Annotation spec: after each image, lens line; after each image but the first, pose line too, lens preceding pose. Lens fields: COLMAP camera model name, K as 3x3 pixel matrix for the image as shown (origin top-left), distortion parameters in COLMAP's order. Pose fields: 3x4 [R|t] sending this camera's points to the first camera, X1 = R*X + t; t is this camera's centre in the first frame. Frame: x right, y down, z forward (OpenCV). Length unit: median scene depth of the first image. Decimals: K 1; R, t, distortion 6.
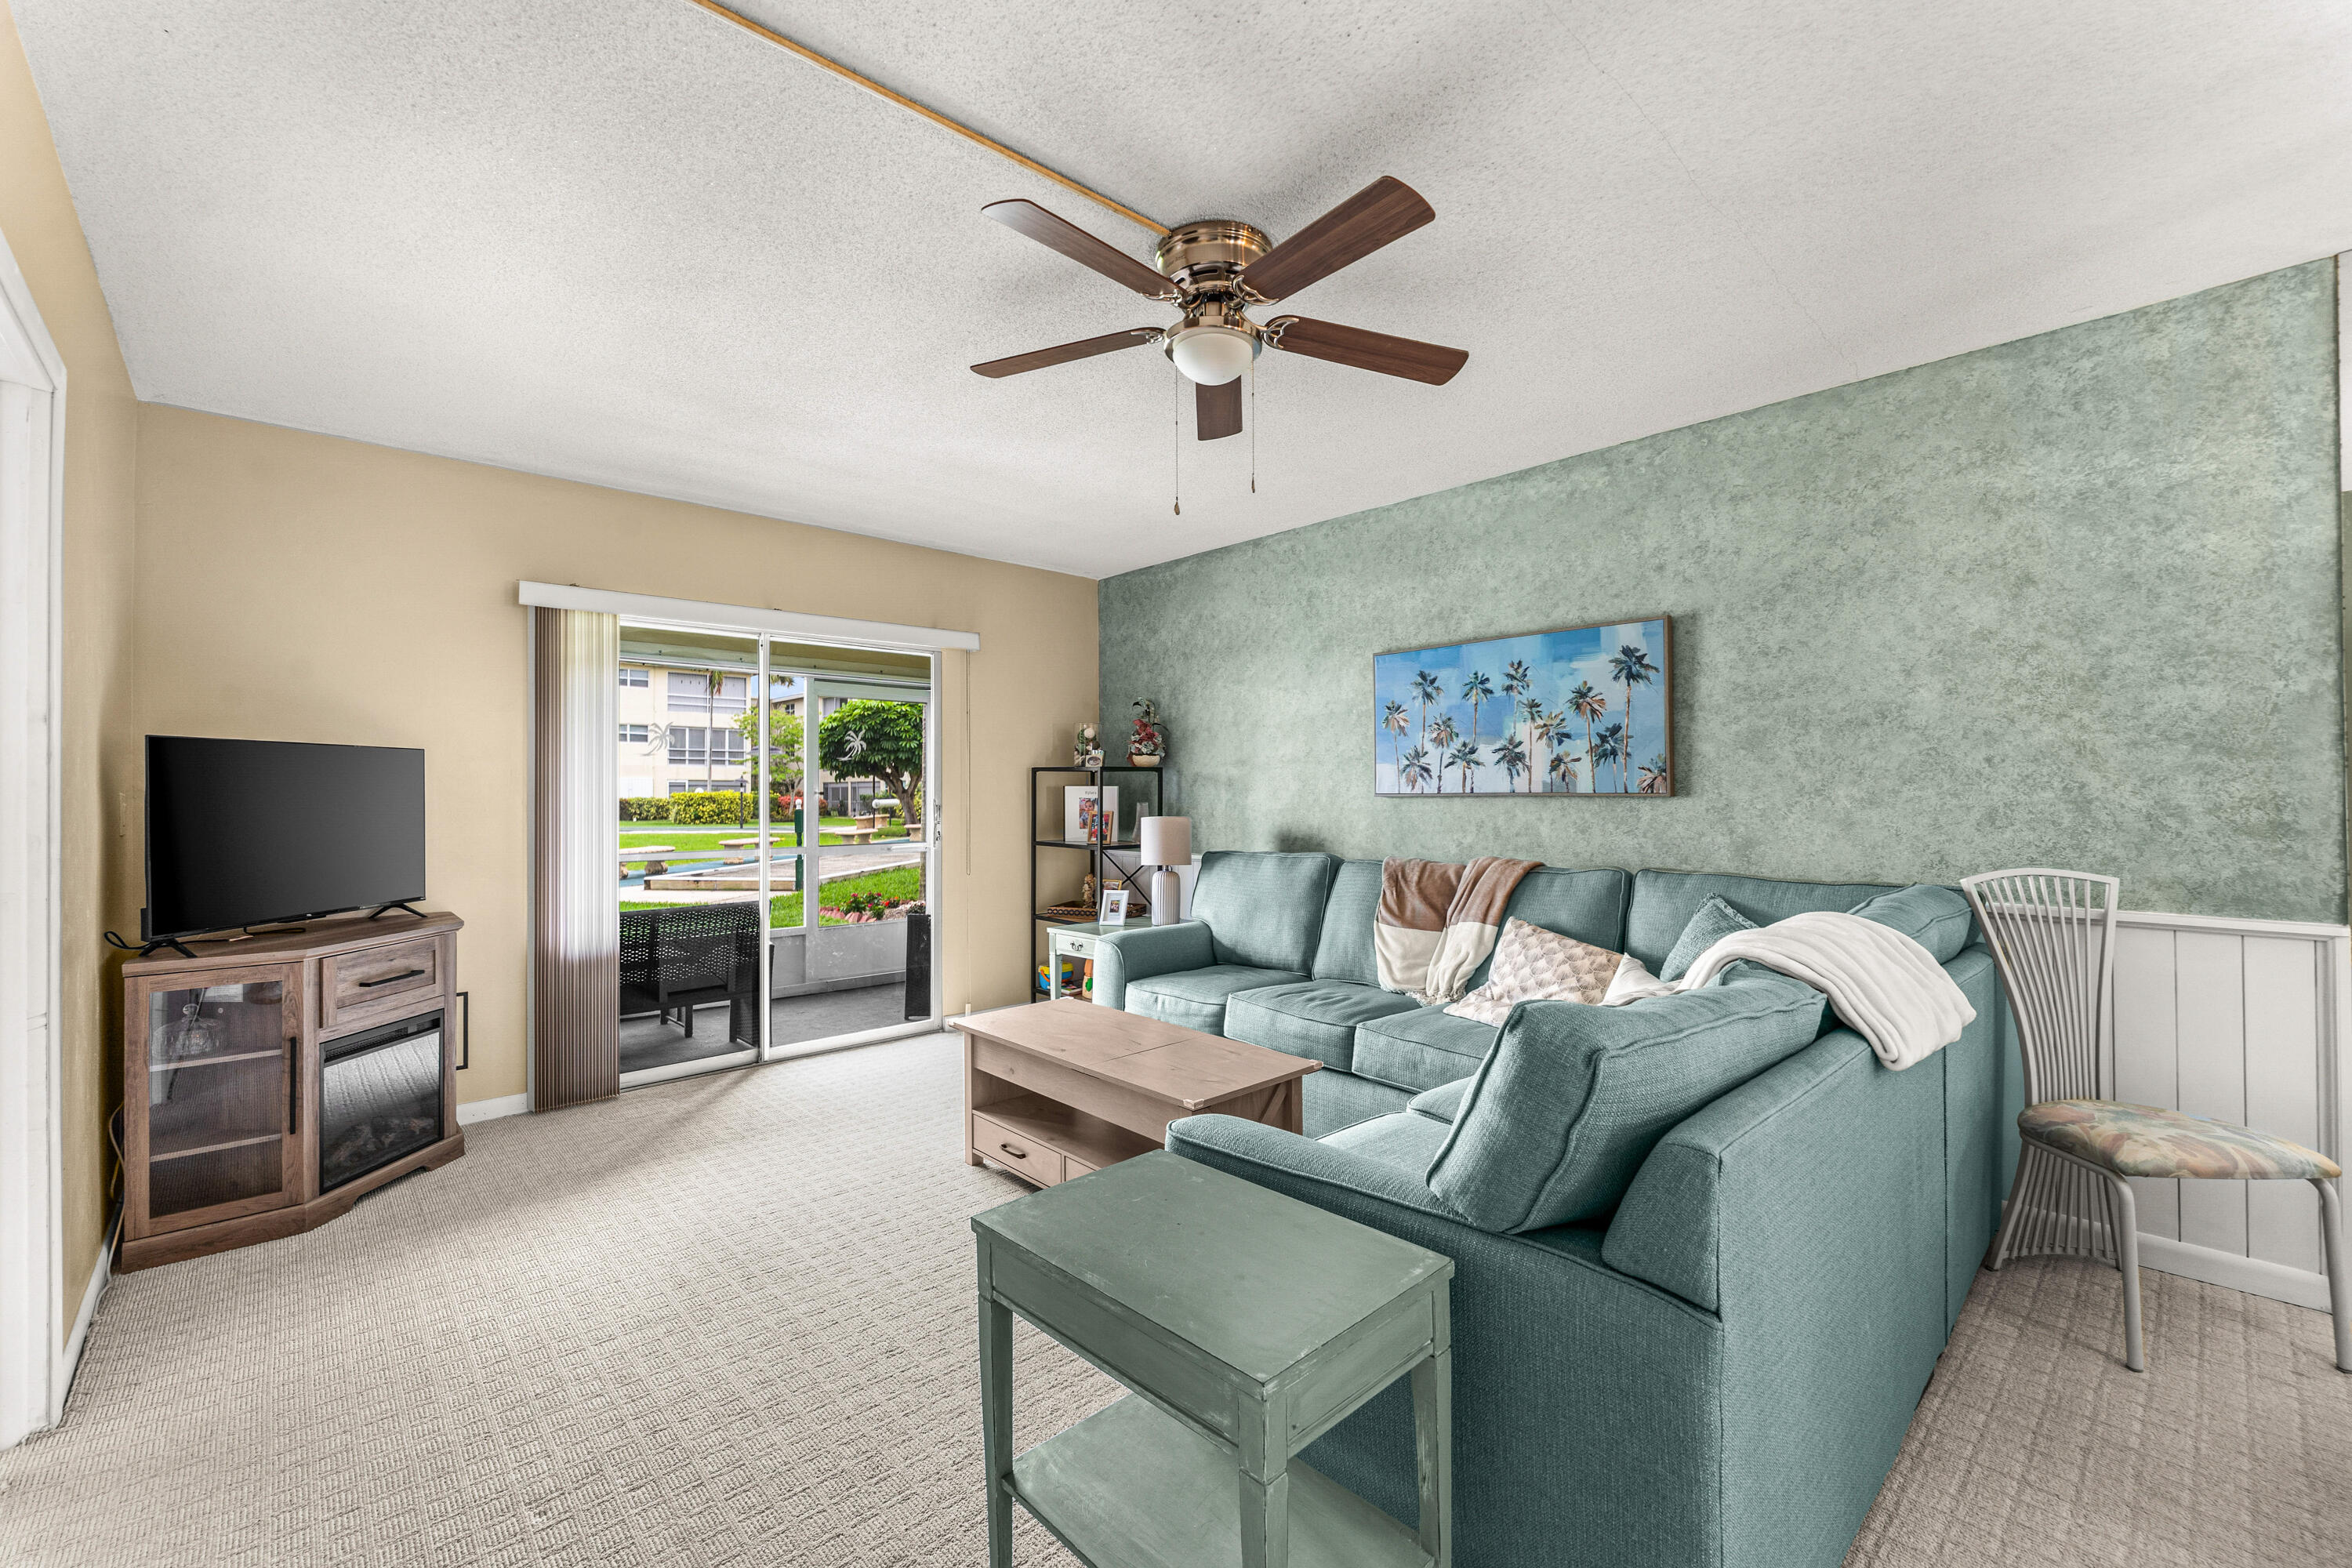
lens RADIAL K [[962.8, 0, 1171.9], [0, 962.8, 782.0], [0, 0, 1]] dist [-0.001358, -0.000224]
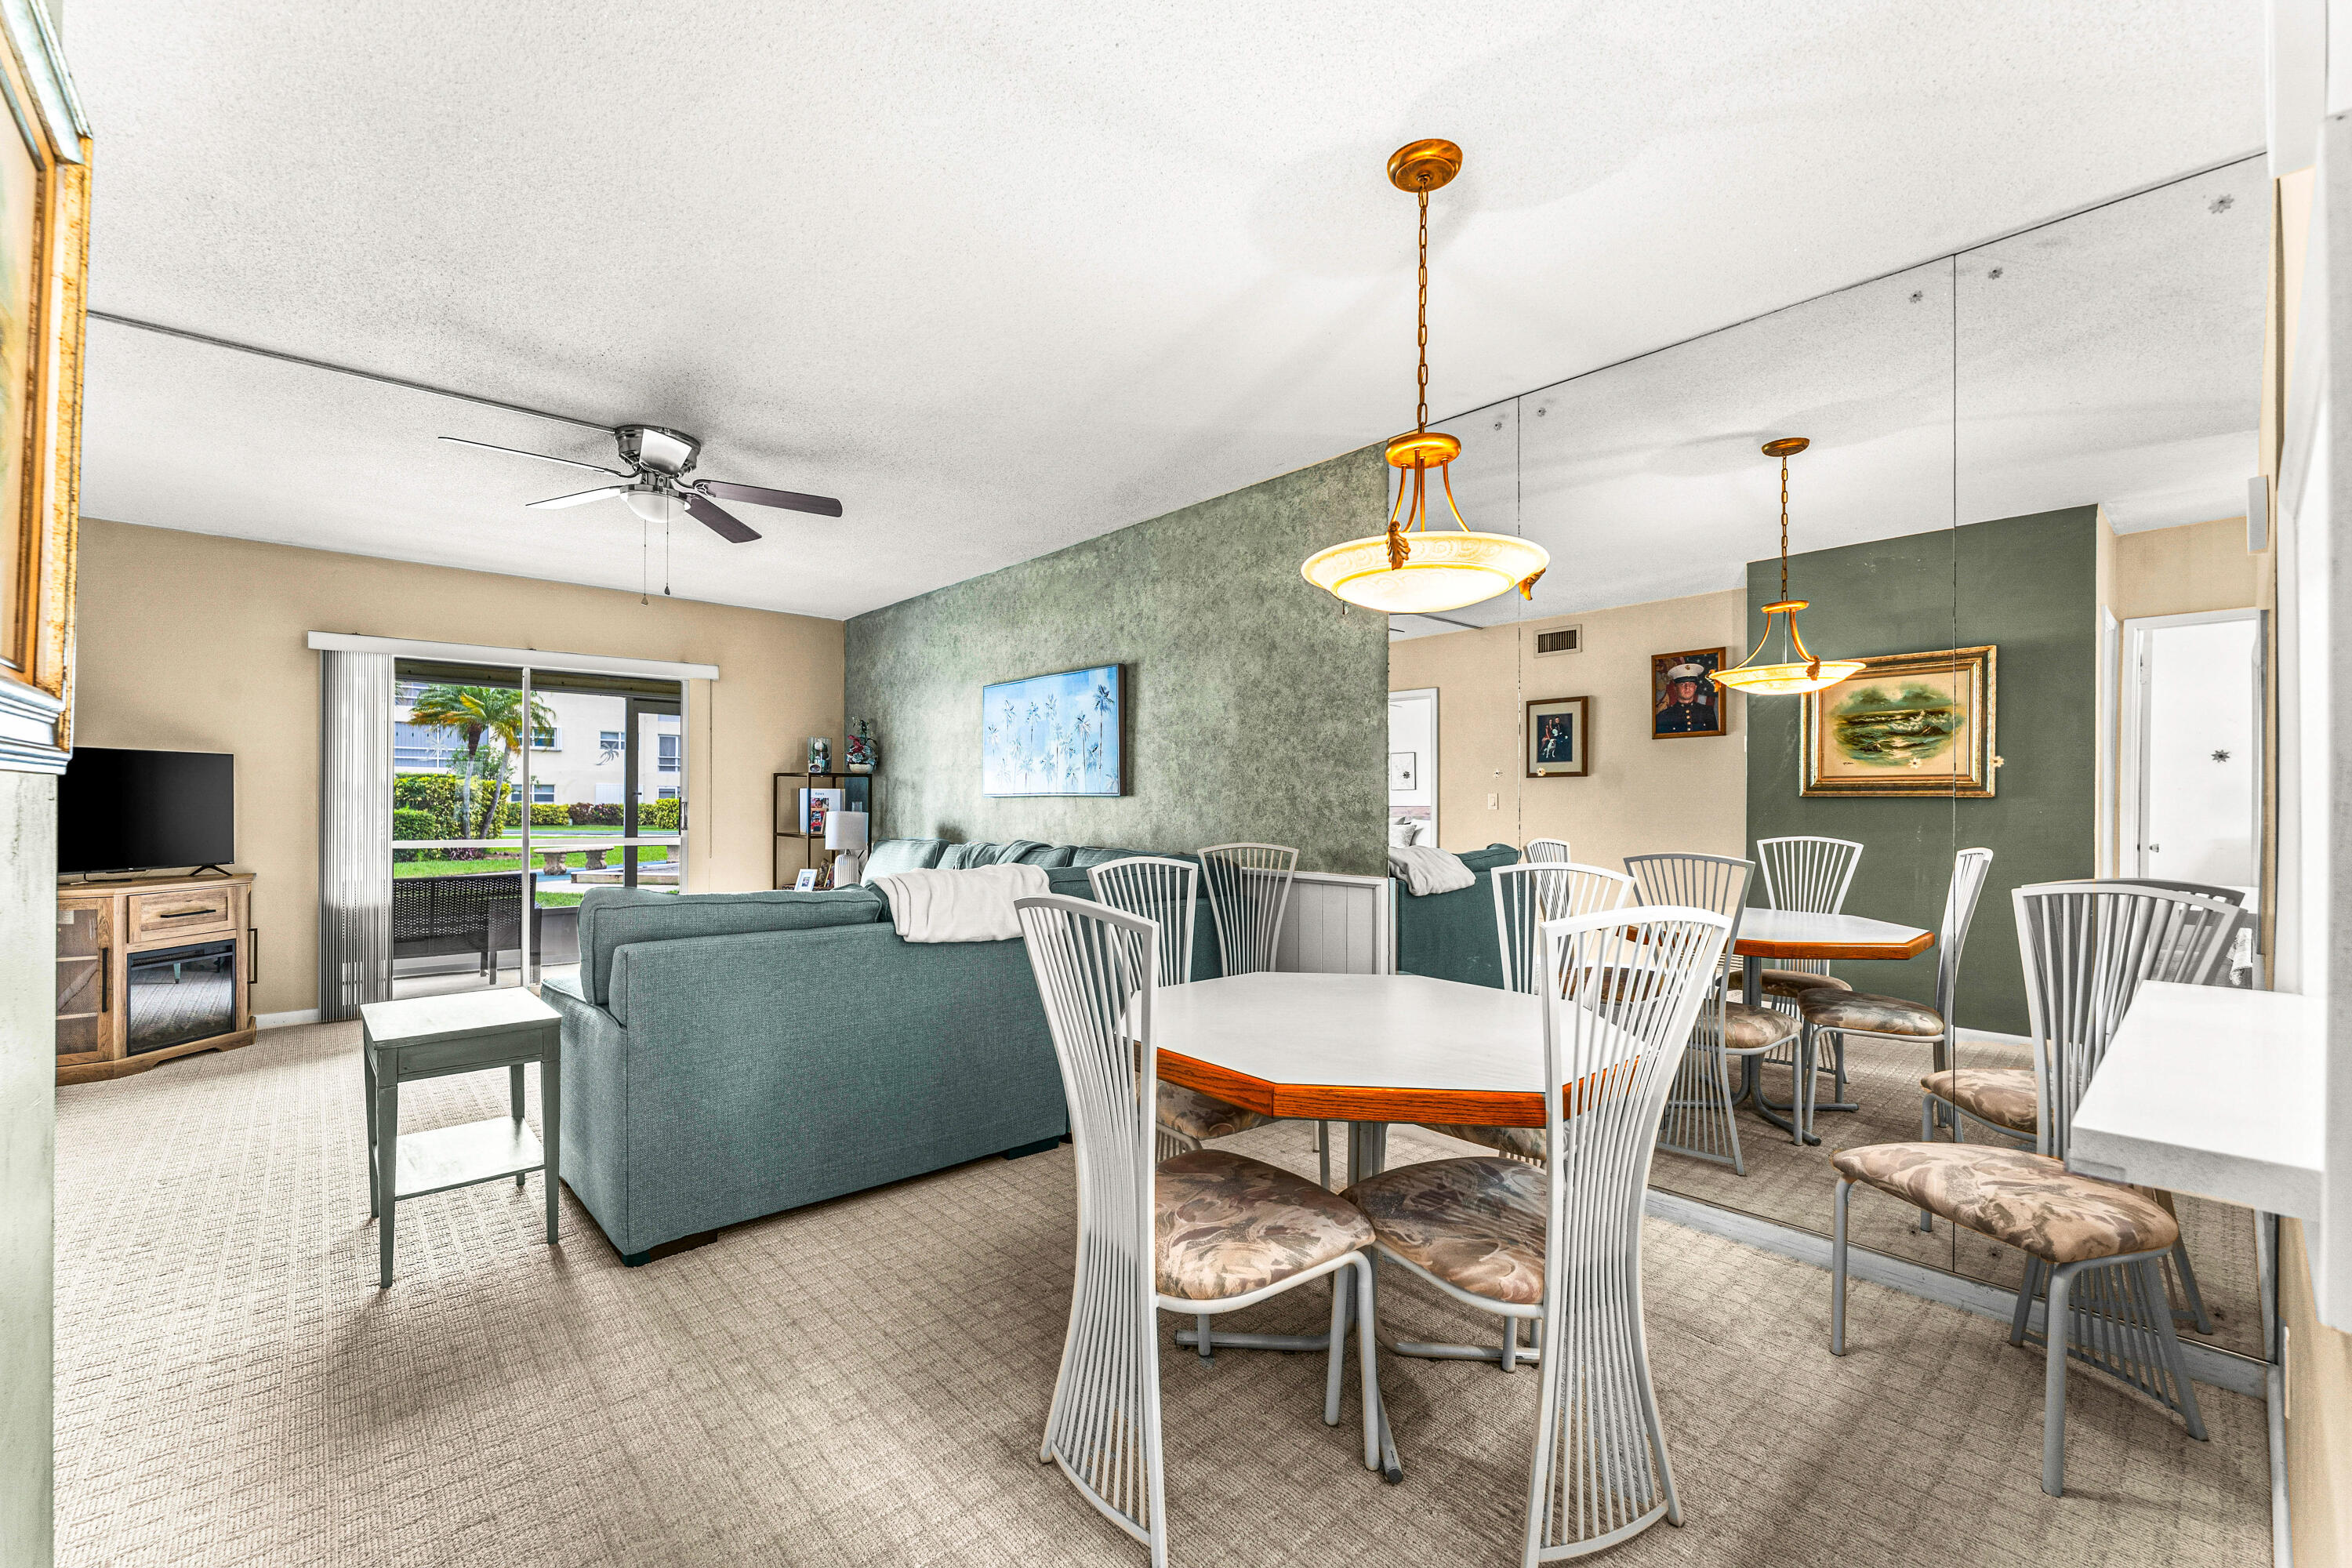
lens RADIAL K [[963.9, 0, 1171.4], [0, 963.9, 801.9], [0, 0, 1]] dist [-0.001559, -0.000057]
pose [[0.999836, 0.008276, -0.016131, 0.629992], [-0.008142, 0.999932, 0.008344, 0.011998], [0.016199, -0.008211, 0.999835, -0.381817]]
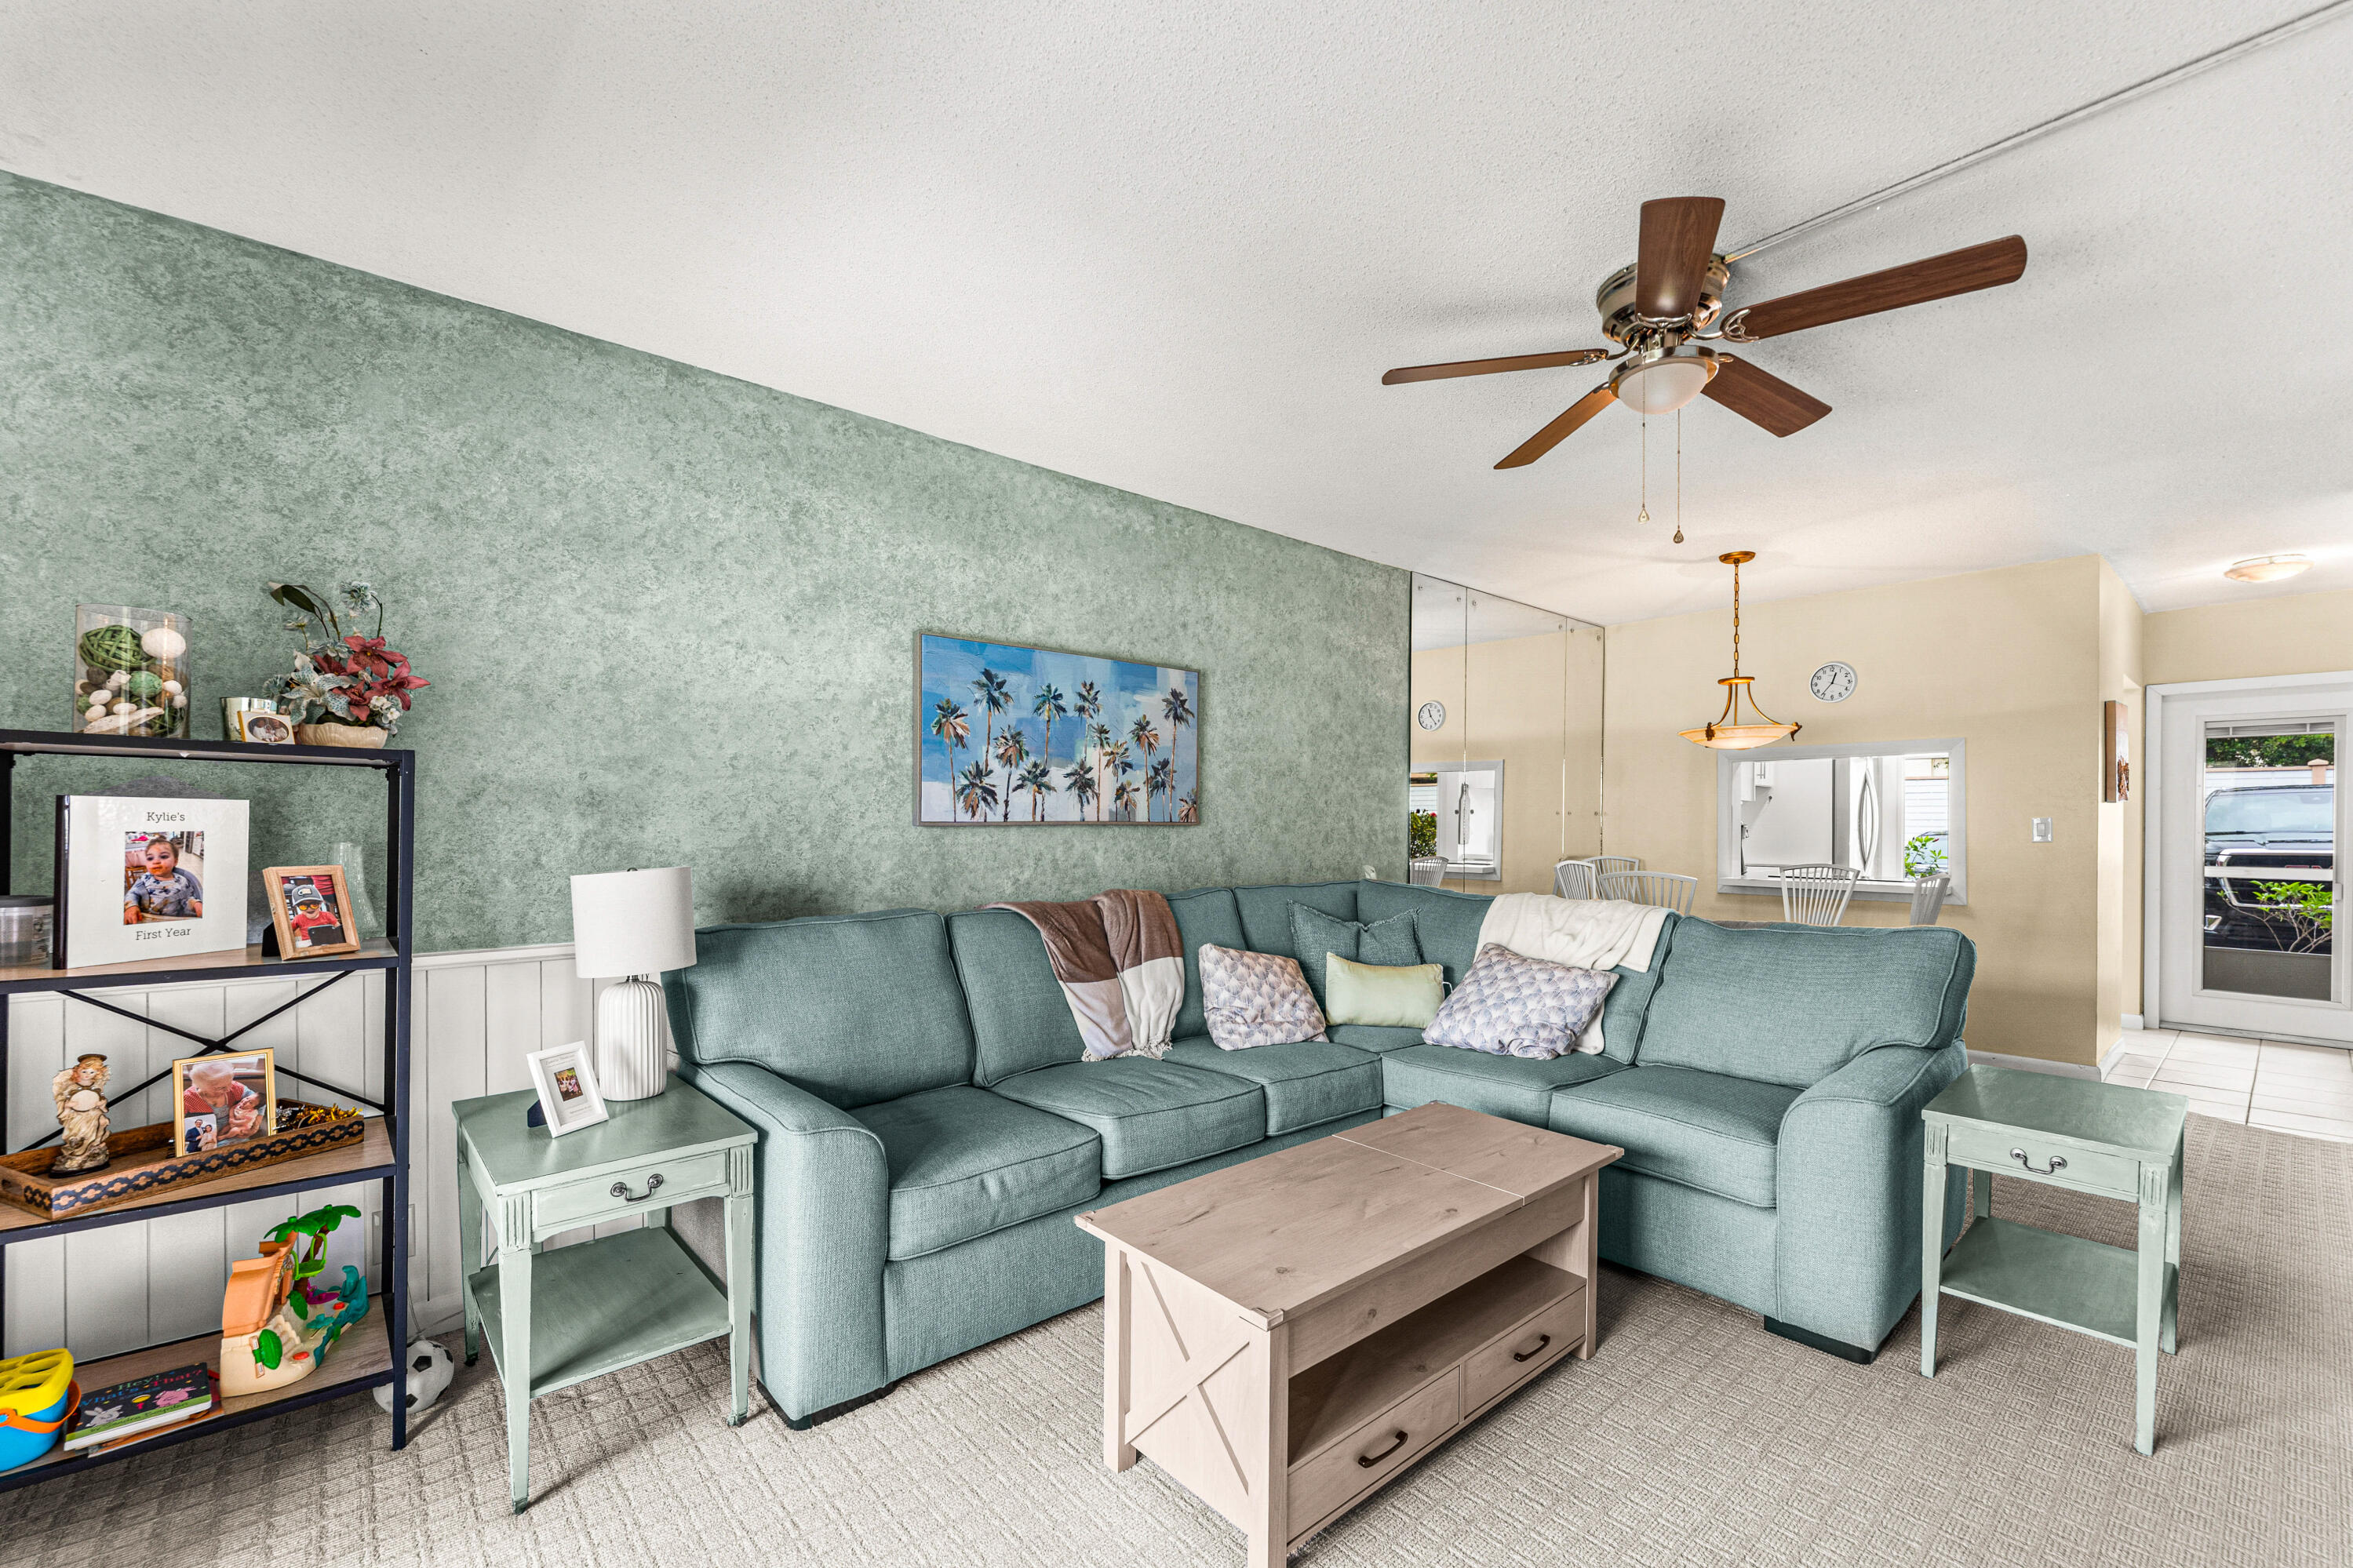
lens RADIAL K [[965.1, 0, 1179.4], [0, 965.1, 829.8], [0, 0, 1]] dist [-0.000345, -0.000148]
pose [[0.033784, -0.002669, 0.999426, -0.671738], [-0.010261, 0.999943, 0.003017, 0.017913], [-0.999376, -0.010357, 0.033755, 1.009364]]
